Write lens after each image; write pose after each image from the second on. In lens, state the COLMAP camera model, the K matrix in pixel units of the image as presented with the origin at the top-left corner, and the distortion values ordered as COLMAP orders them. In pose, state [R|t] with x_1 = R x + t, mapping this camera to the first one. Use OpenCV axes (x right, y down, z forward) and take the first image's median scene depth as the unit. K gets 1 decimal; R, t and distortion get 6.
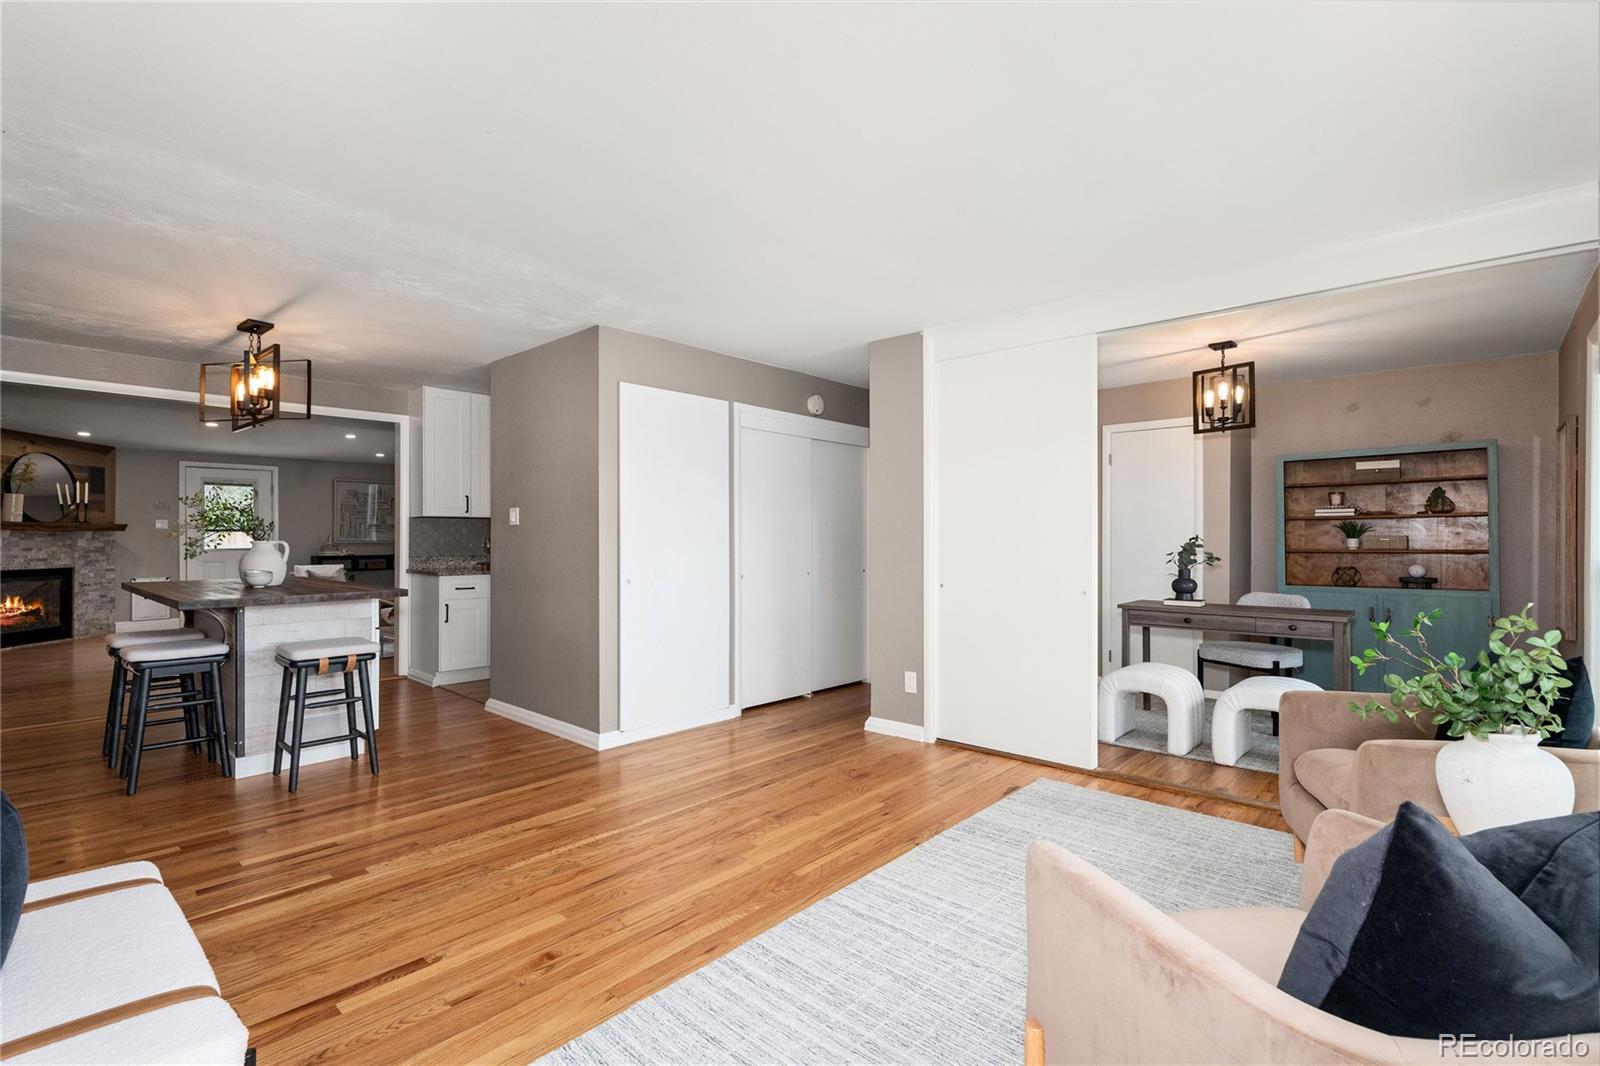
lens RADIAL K [[743.7, 0, 800.0], [0, 743.7, 533.0], [0, 0, 1]] dist [0.000955, 0.000237]
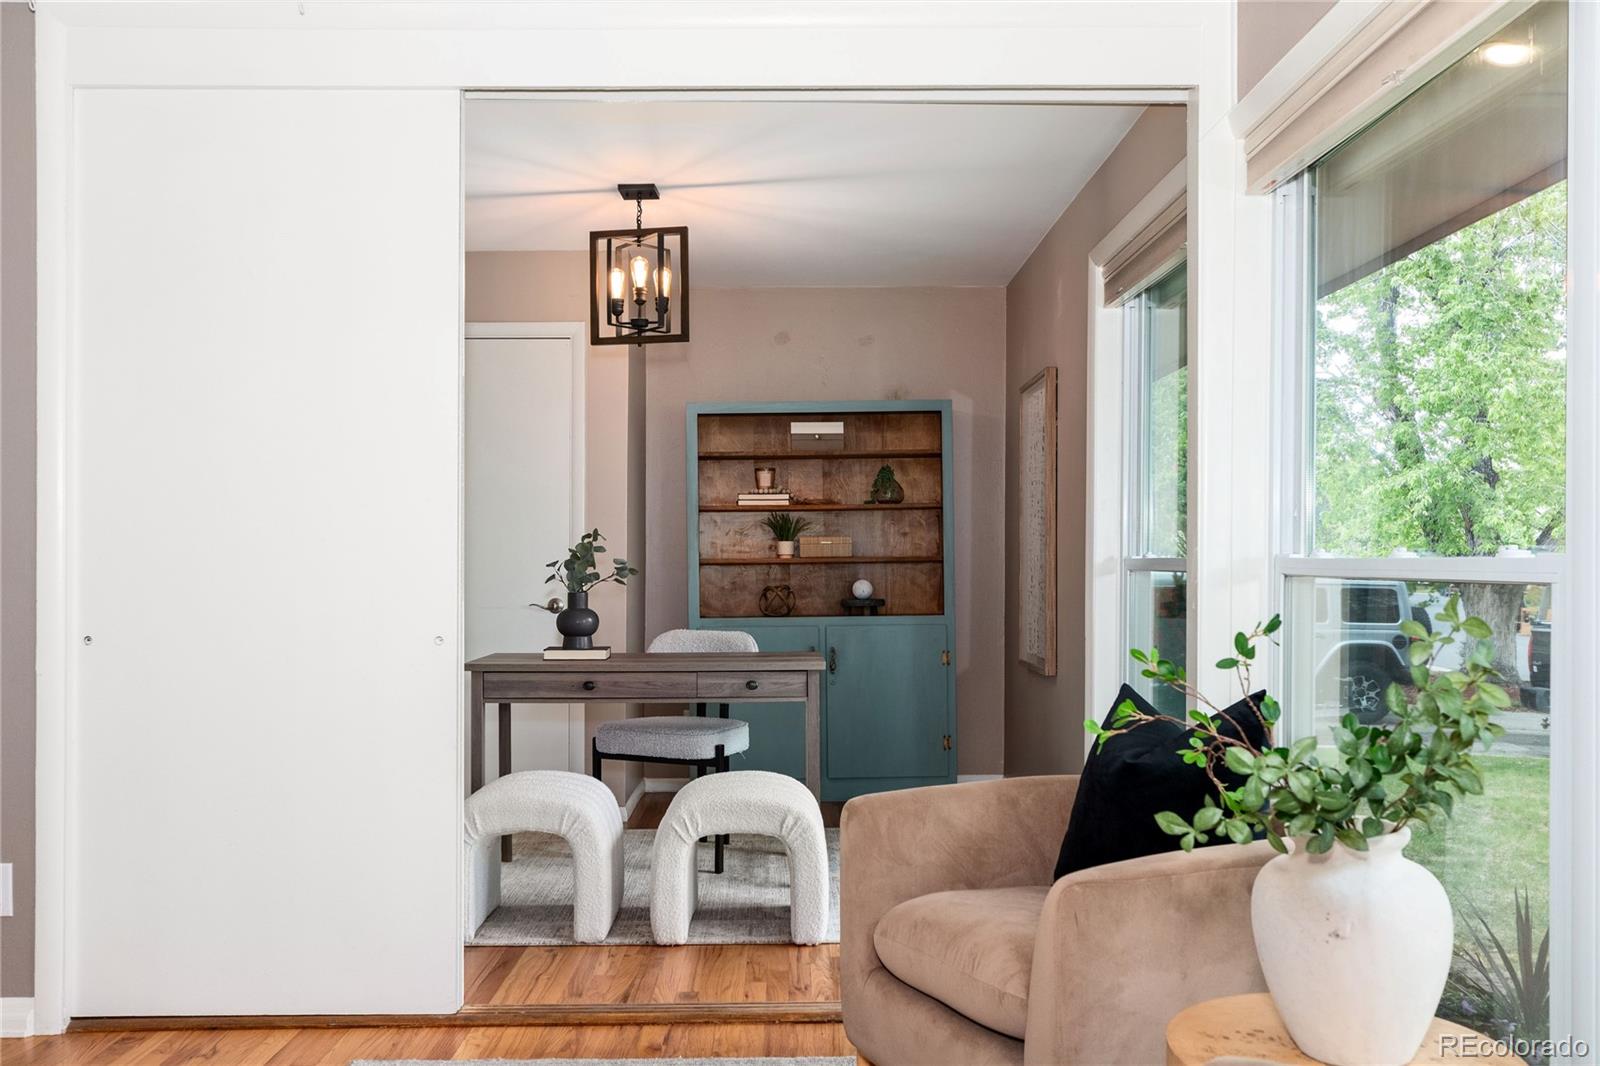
lens RADIAL K [[1307.4, 0, 799.1], [0, 1307.4, 546.6], [0, 0, 1]] dist [0.010048, 0.012152]
pose [[0.738395, 0.005832, 0.674343, -0.007224], [-0.003512, 0.999982, -0.004802, 0.019991], [-0.674359, 0.001177, 0.738403, 0.188170]]
